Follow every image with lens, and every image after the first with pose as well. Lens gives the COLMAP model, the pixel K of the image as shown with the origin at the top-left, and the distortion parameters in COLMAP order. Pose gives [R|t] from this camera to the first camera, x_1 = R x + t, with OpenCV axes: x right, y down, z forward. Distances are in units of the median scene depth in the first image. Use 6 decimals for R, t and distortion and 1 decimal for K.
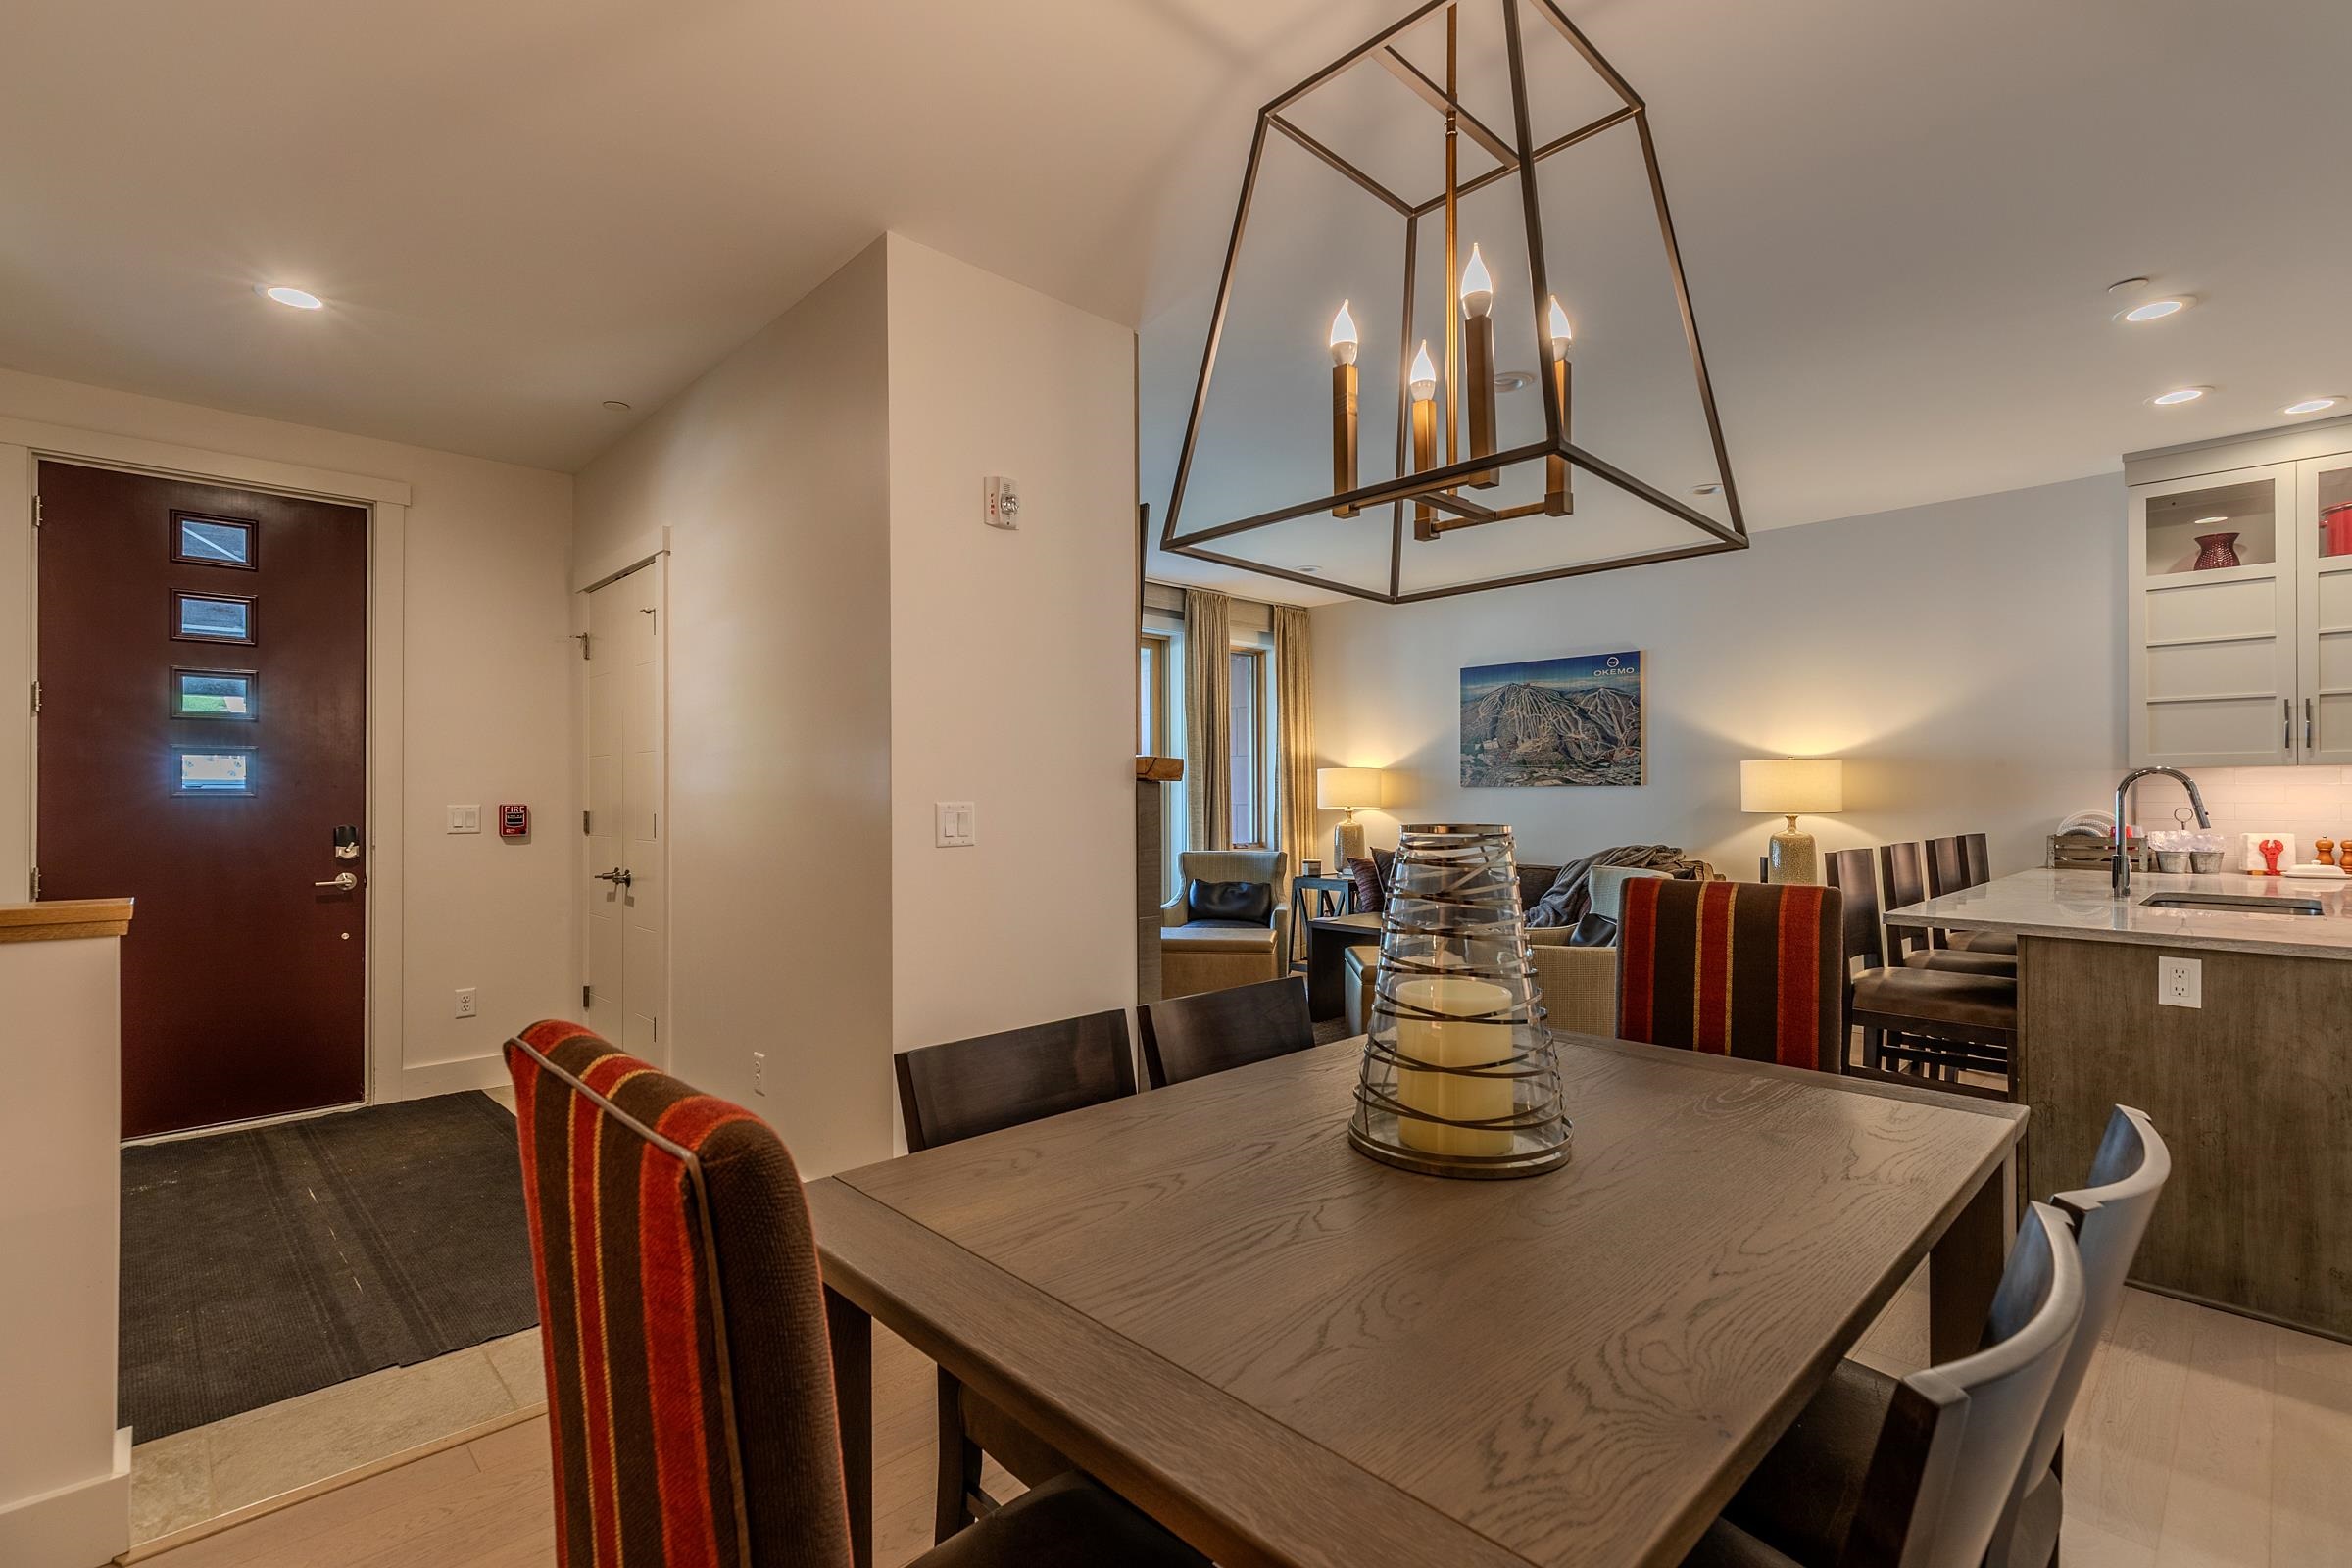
lens RADIAL K [[1077.1, 0, 1164.2], [0, 1077.1, 780.7], [0, 0, 1]] dist [0.012471, -0.000786]
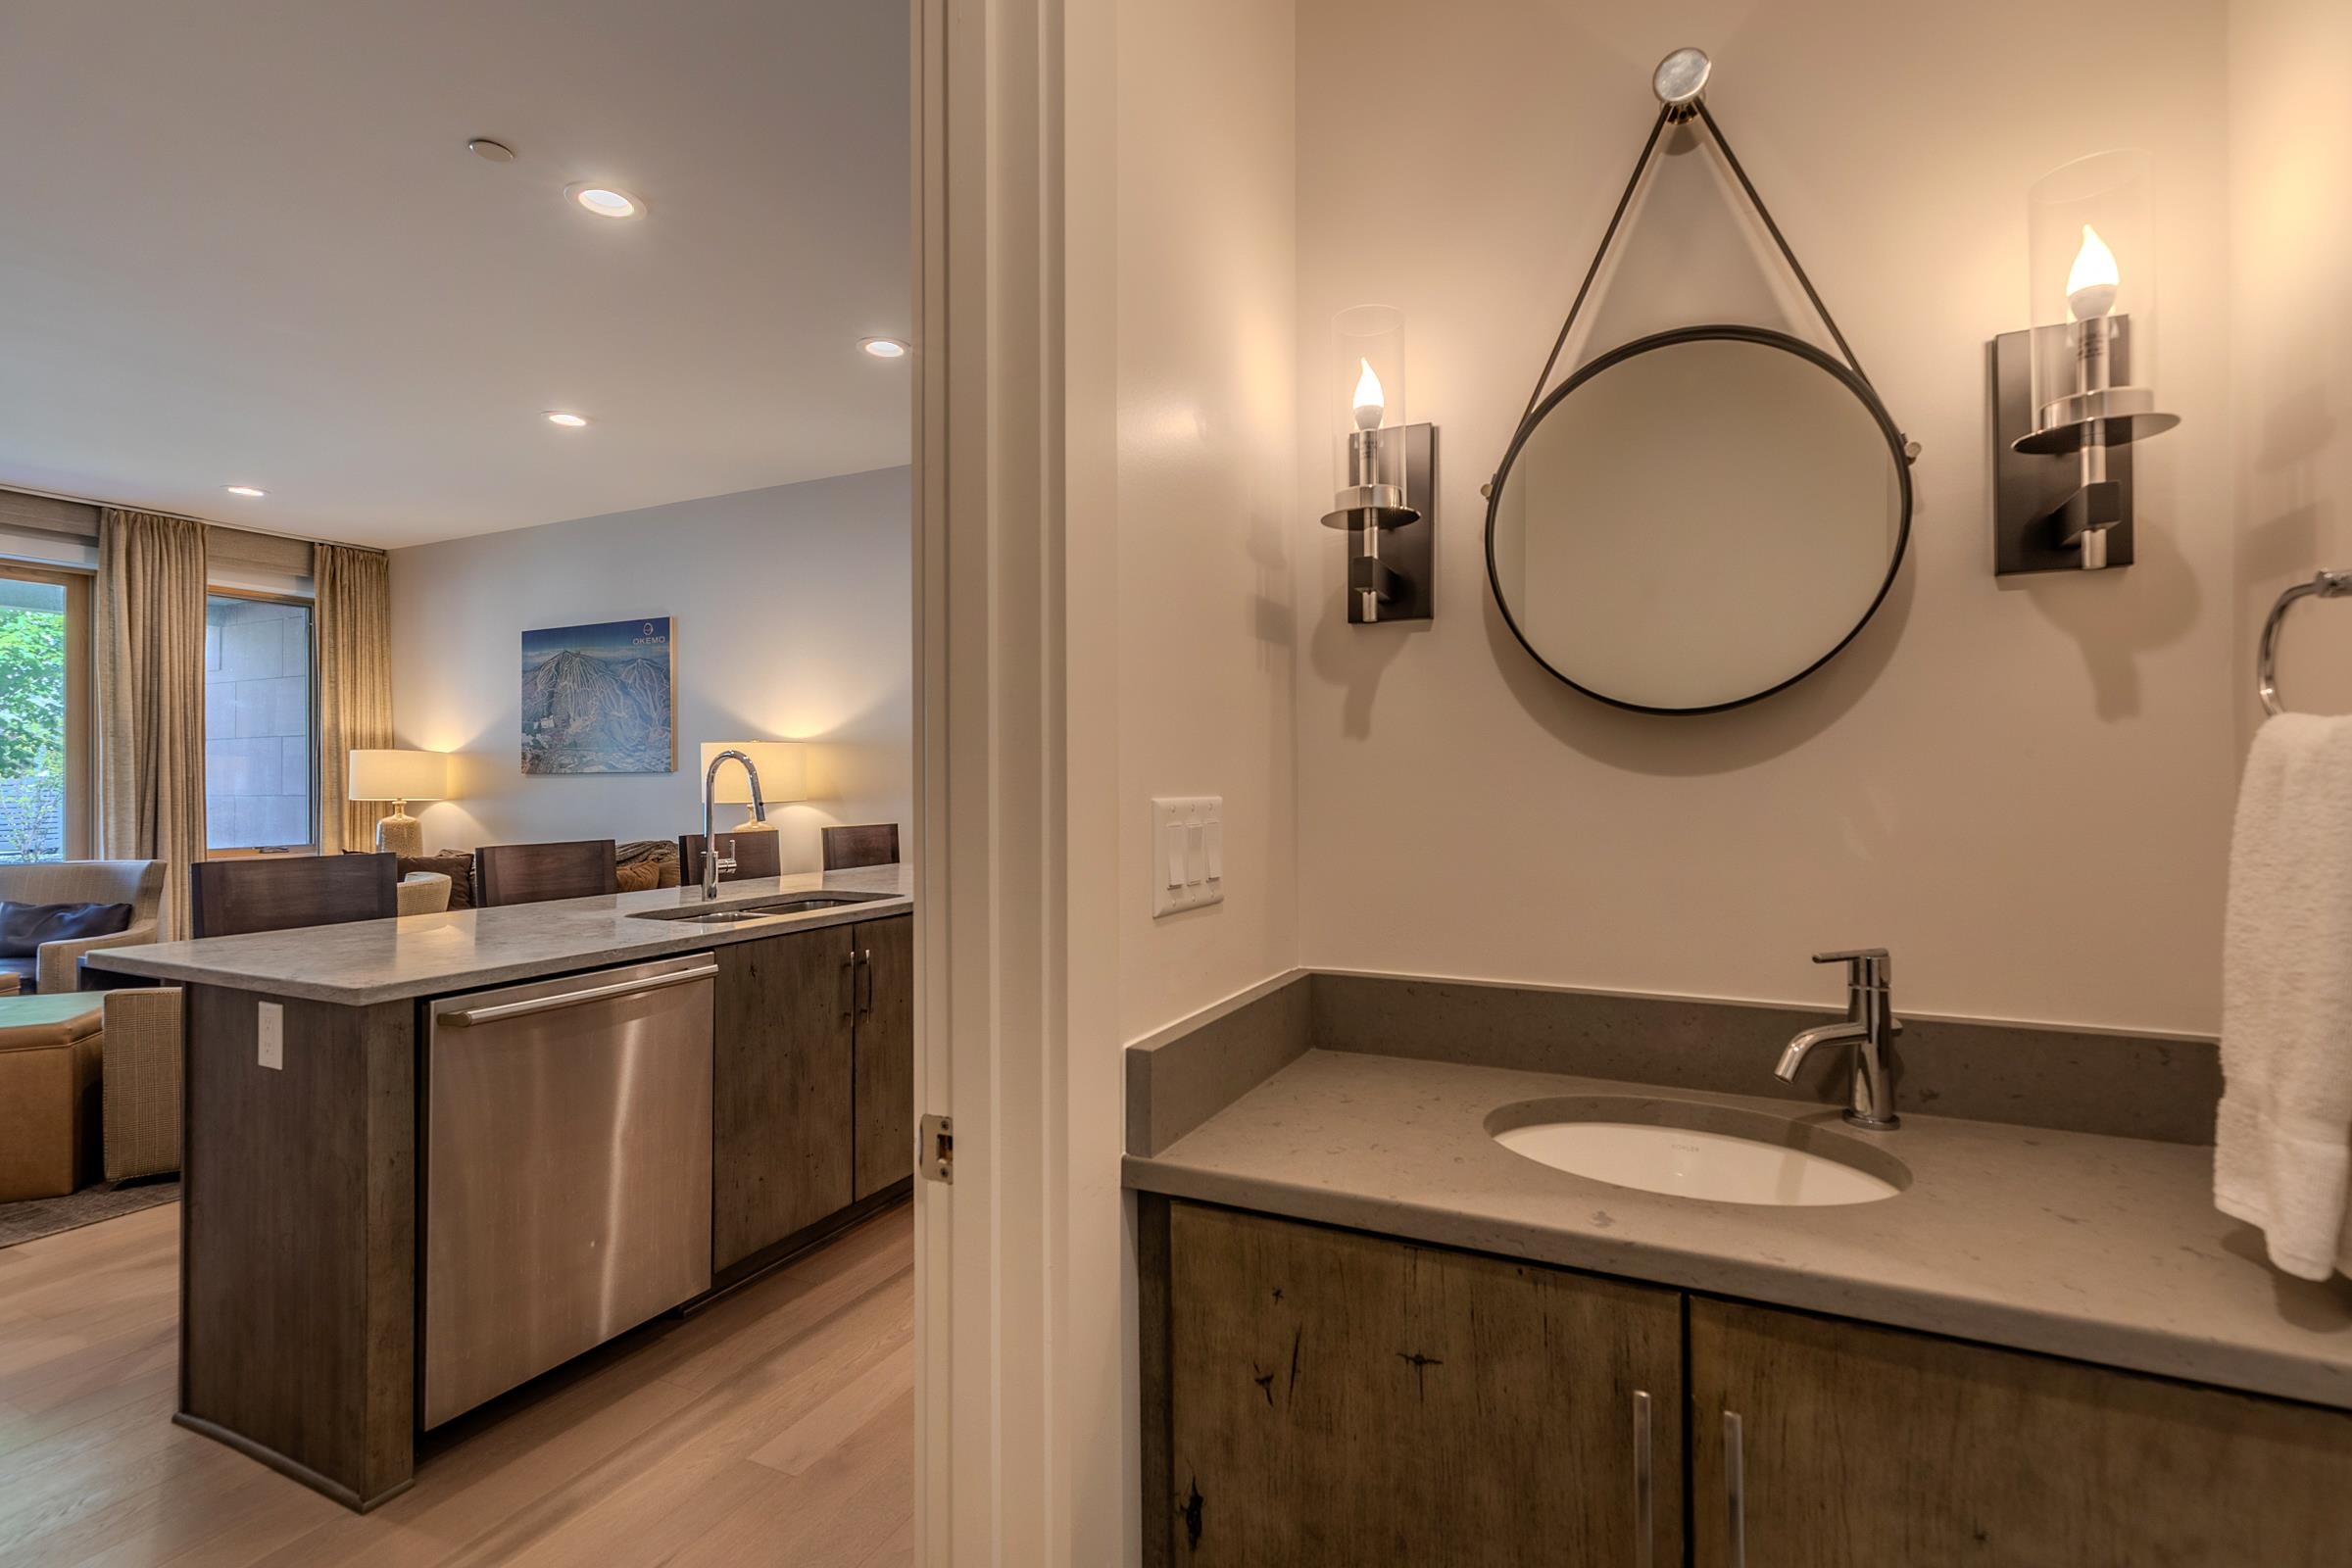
lens RADIAL K [[1077.1, 0, 1188.4], [0, 1077.1, 778.7], [0, 0, 1]] dist [0.012471, -0.000786]
pose [[0.931887, -0.002947, 0.362737, 0.510851], [-0.001220, 0.999936, 0.011258, -0.000321], [-0.362747, -0.010933, 0.931824, 0.032713]]
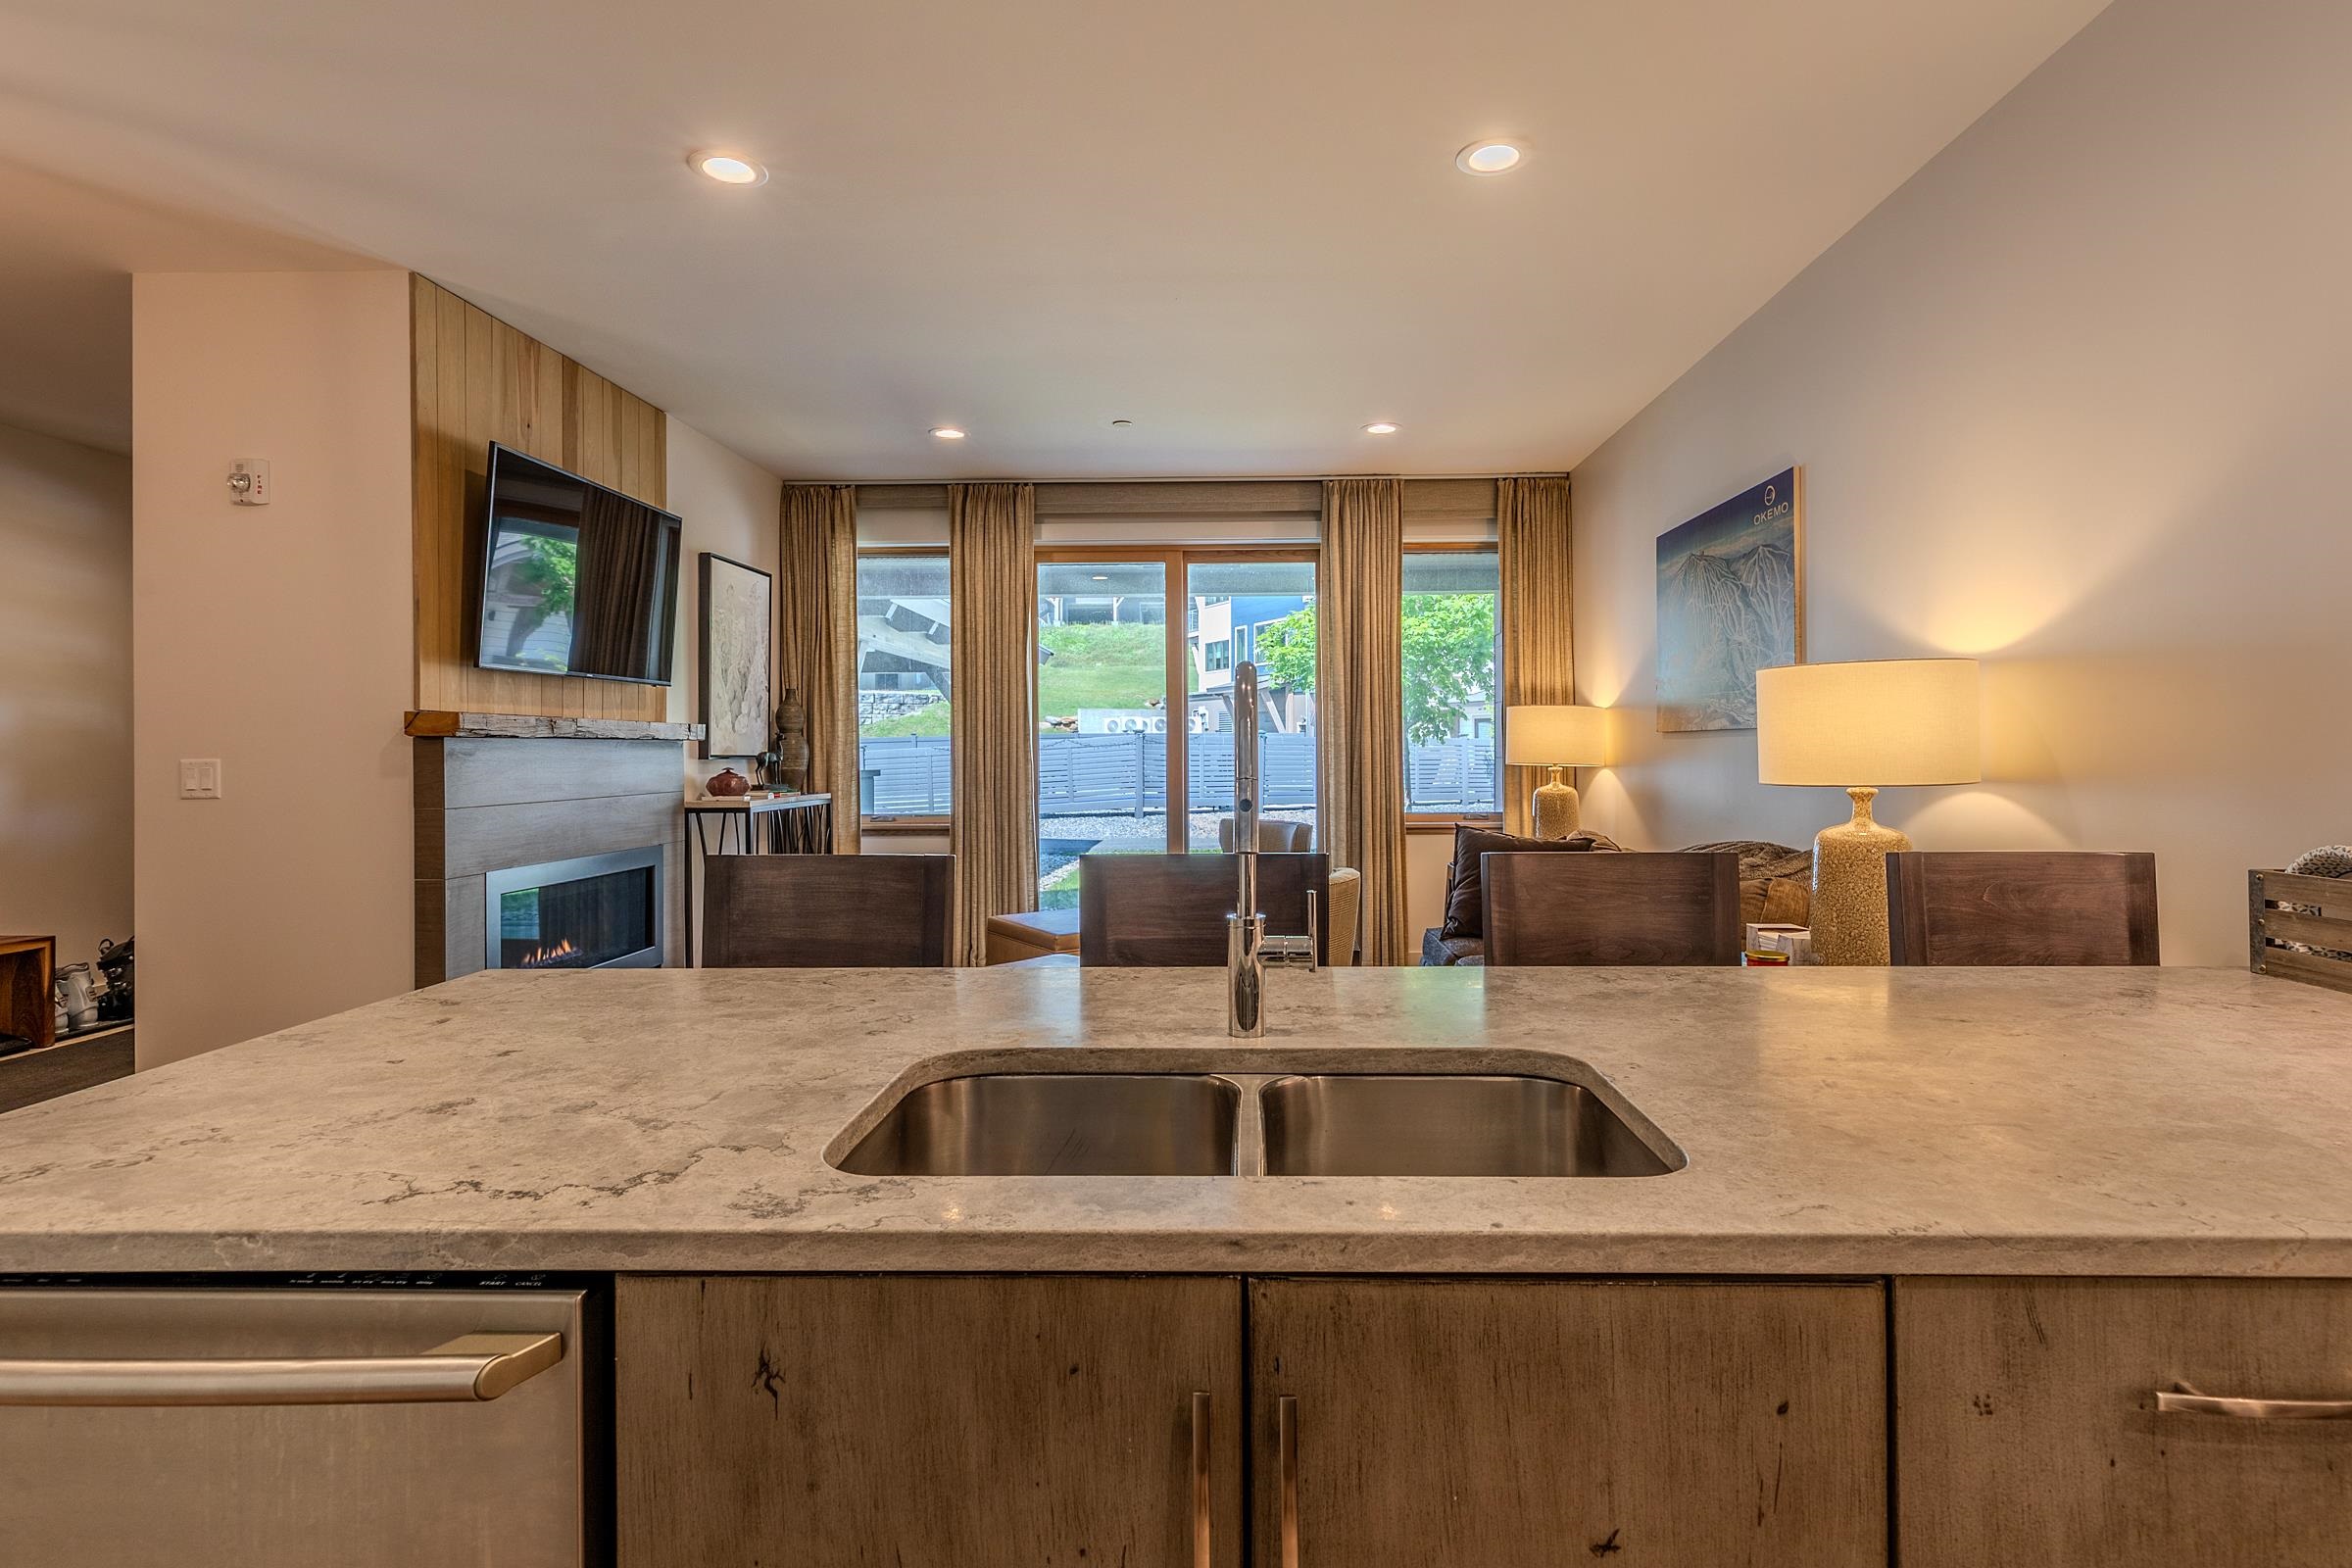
lens RADIAL K [[1159.5, 0, 1202.6], [0, 1159.5, 736.3], [0, 0, 1]] dist [0.003141, 0.001101]
pose [[0.705649, -0.009423, -0.708499, 0.630625], [0.014214, 0.999899, 0.000859, 0.004339], [0.708419, -0.010677, 0.705712, 0.399856]]
